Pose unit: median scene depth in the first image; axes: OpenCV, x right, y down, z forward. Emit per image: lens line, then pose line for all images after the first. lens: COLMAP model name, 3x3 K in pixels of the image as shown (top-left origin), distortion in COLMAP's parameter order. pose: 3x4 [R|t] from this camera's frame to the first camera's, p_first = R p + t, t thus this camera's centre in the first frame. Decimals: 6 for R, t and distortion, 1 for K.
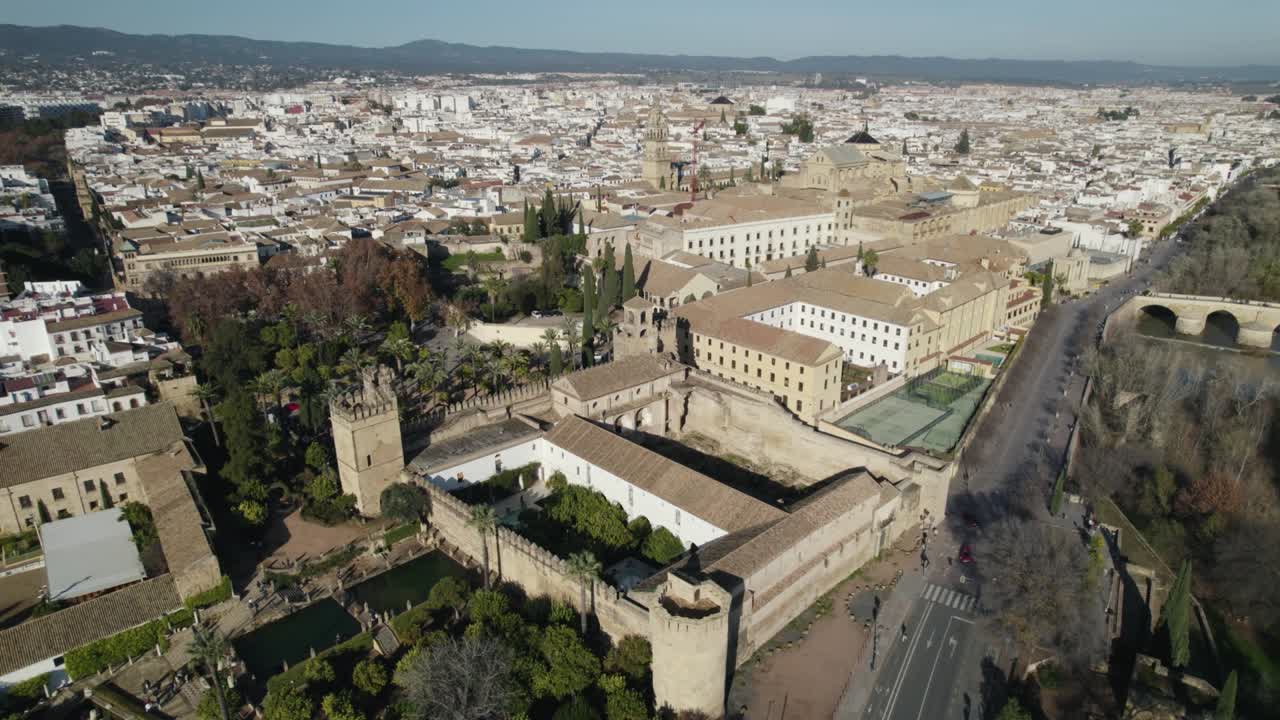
lens RADIAL K [[821.2, 0, 638.3], [0, 821.2, 368.3], [0, 0, 1]] dist [-0.079703, 0.072307]
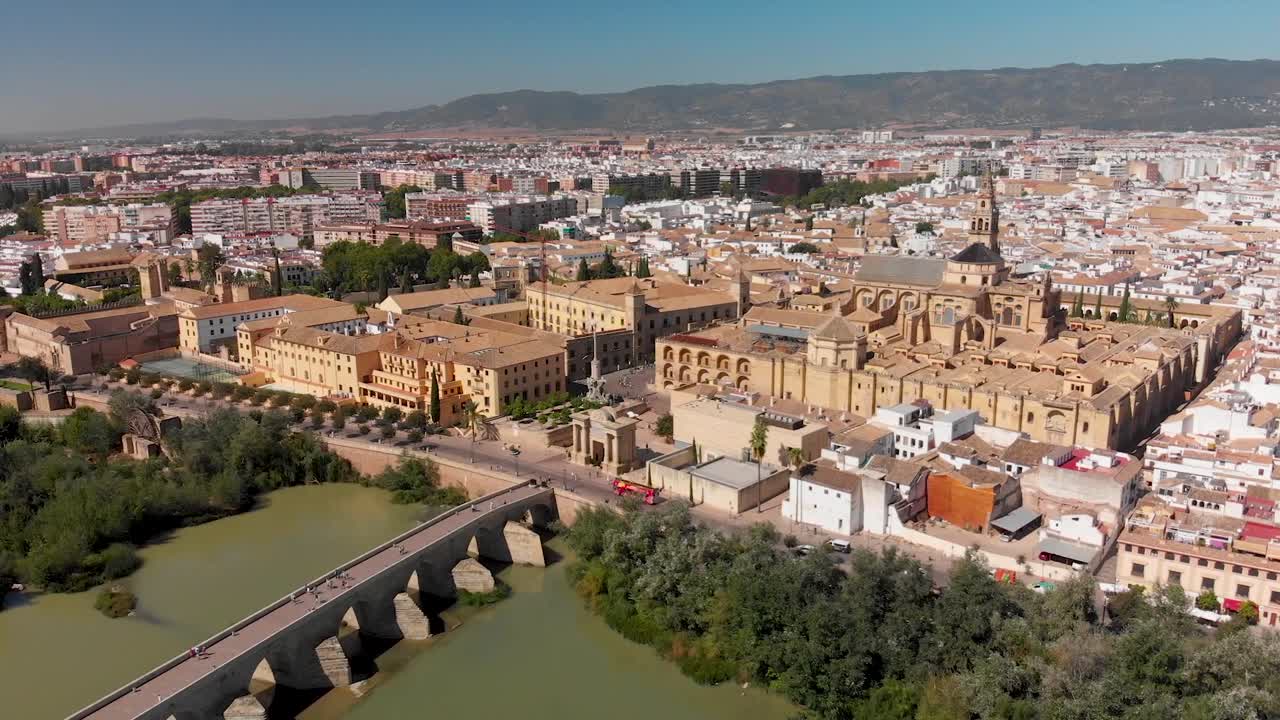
lens RADIAL K [[973.9, 0, 638.1], [0, 973.9, 414.6], [0, 0, 1]] dist [0.144062, -0.282446]
pose [[0.112682, 0.277222, -0.954175, 0.655590], [-0.330214, 0.916159, 0.227181, -0.168267], [0.937156, 0.289483, 0.194777, 0.426966]]
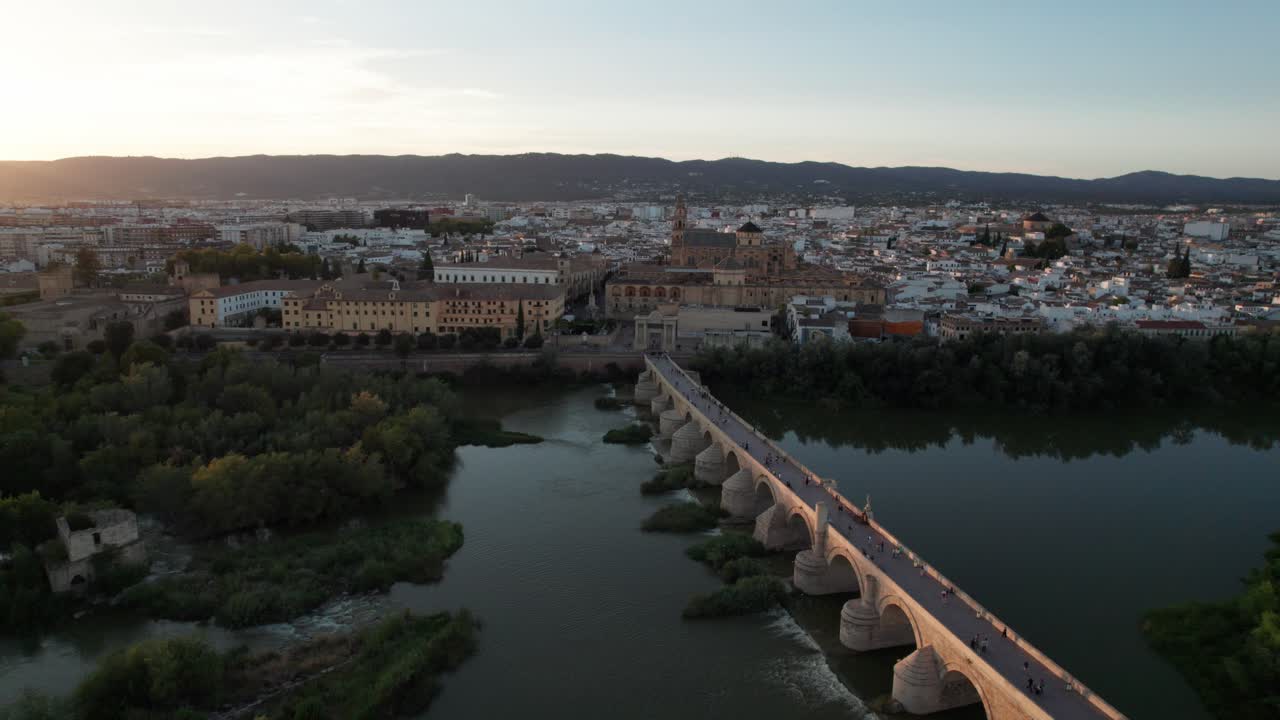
lens RADIAL K [[815.5, 0, 637.9], [0, 815.5, 366.4], [0, 0, 1]] dist [-0.079274, 0.072865]
pose [[0.677684, 0.155040, -0.718823, 0.649653], [-0.260916, 0.964616, -0.037929, -0.014834], [0.687508, 0.213256, 0.694158, 0.117373]]
